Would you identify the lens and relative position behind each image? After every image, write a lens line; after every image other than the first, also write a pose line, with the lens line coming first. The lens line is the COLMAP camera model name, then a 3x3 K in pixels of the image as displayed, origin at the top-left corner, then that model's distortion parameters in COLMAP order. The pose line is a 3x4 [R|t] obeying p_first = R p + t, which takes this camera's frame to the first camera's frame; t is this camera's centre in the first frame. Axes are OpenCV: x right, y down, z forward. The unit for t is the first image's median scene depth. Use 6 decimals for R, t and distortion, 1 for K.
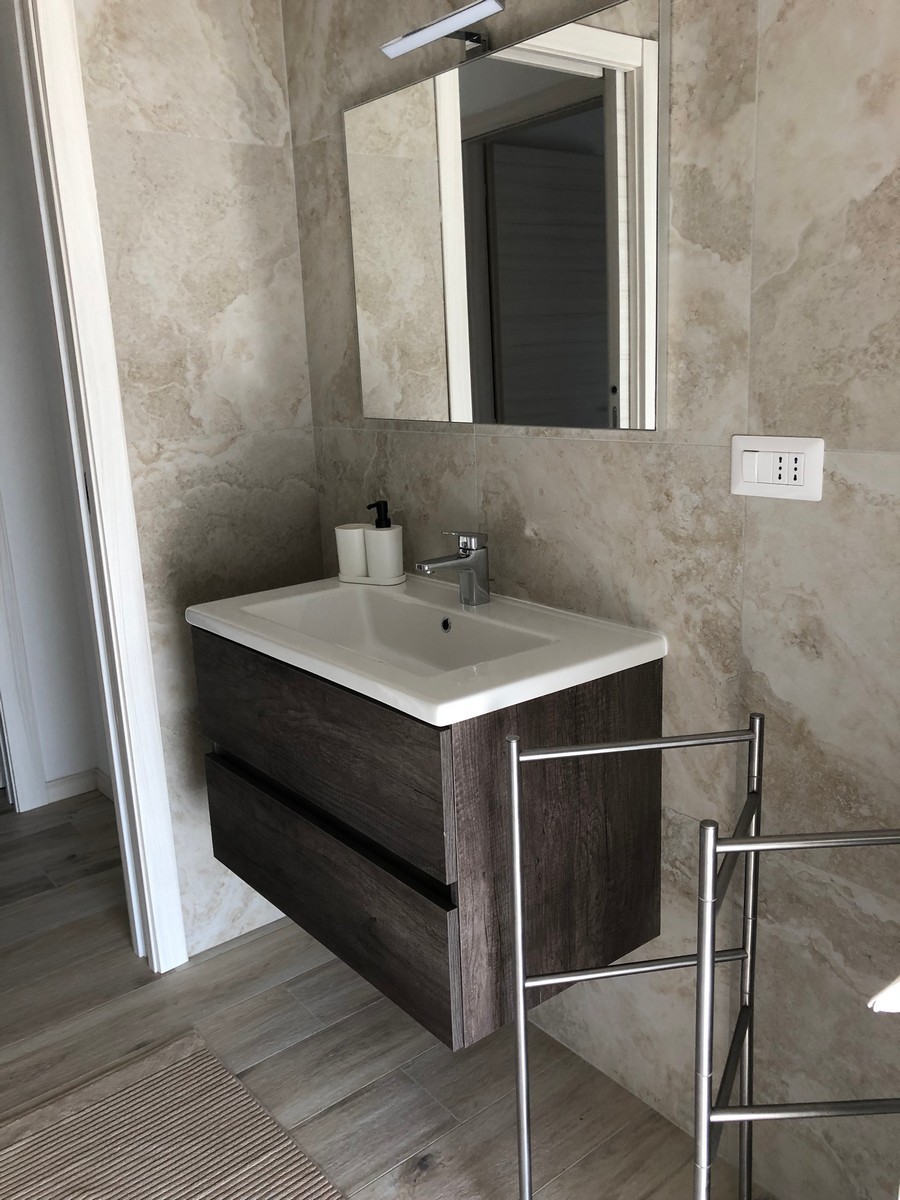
lens RADIAL K [[992.4, 0, 474.0], [0, 992.4, 597.1], [0, 0, 1]] dist [0.049915, -0.007381]
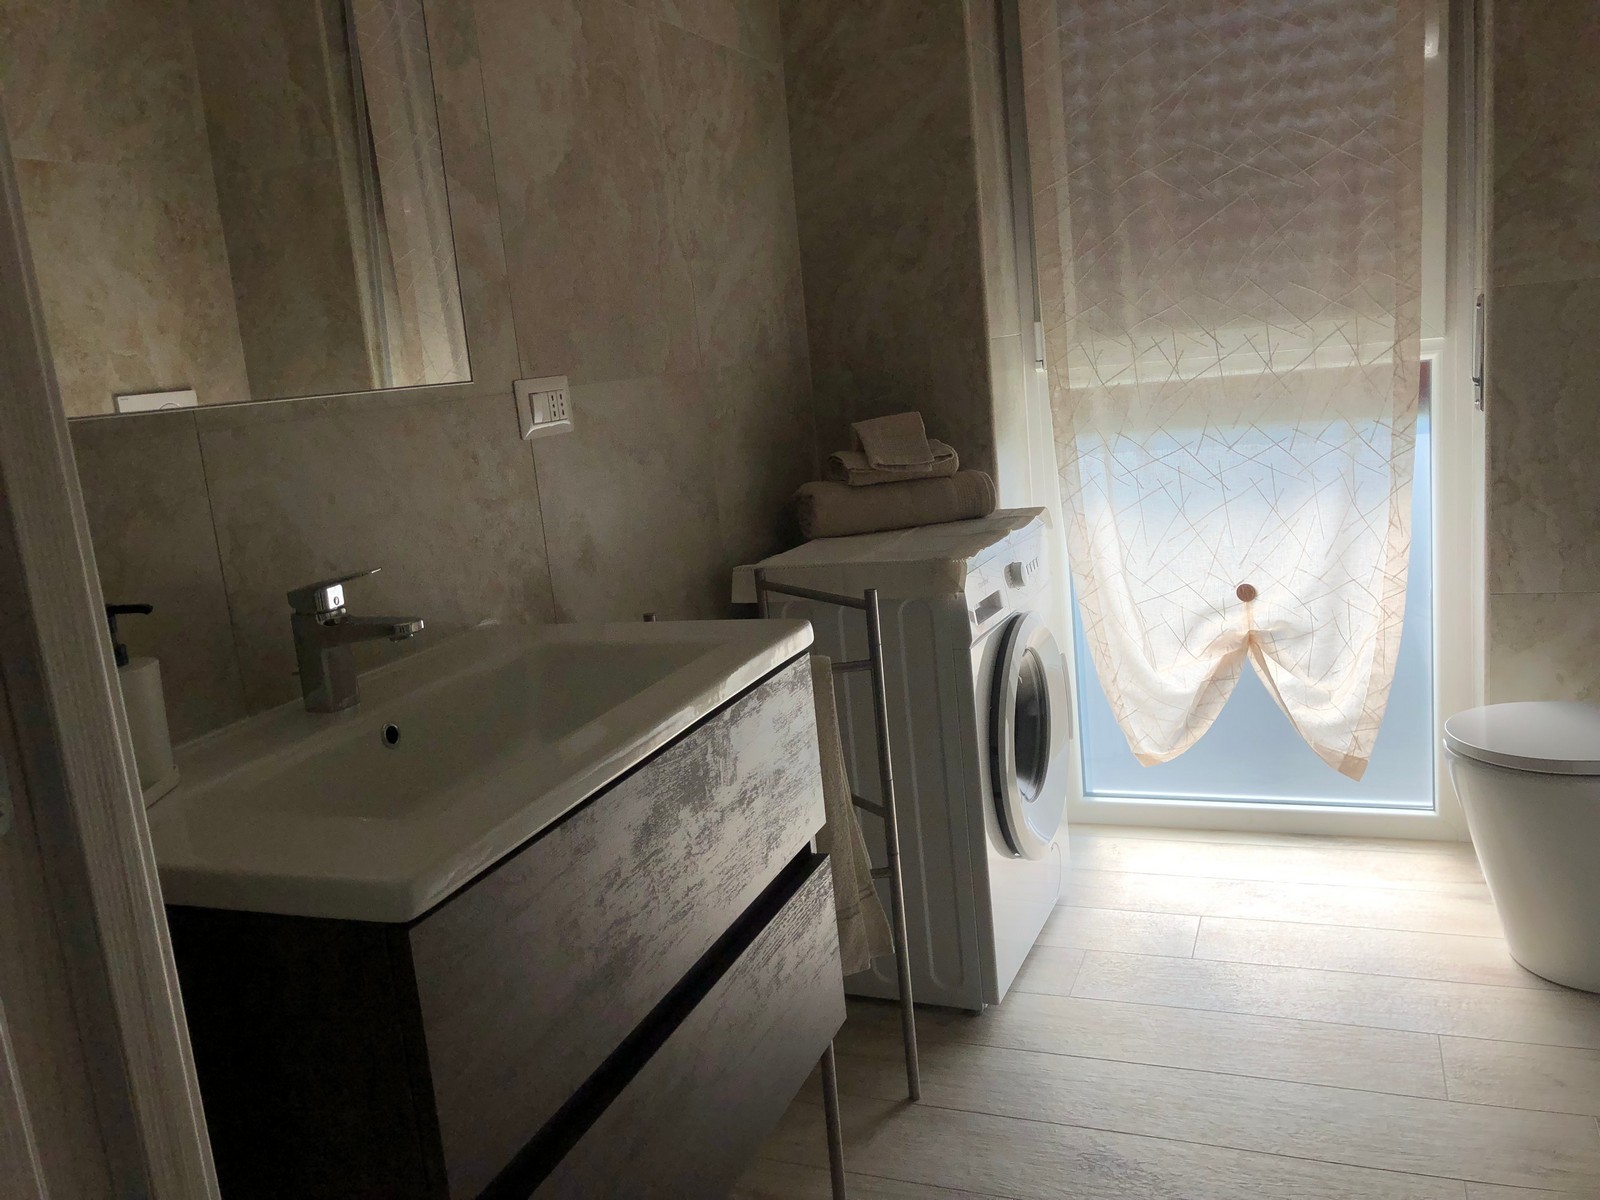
lens RADIAL K [[1323.1, 0, 776.5], [0, 1323.1, 595.8], [0, 0, 1]] dist [0.049915, -0.007381]
pose [[-0.450370, -0.083874, 0.888894, -1.044129], [0.317922, 0.915259, 0.247441, -0.211420], [-0.834322, 0.394039, -0.385539, 1.381554]]
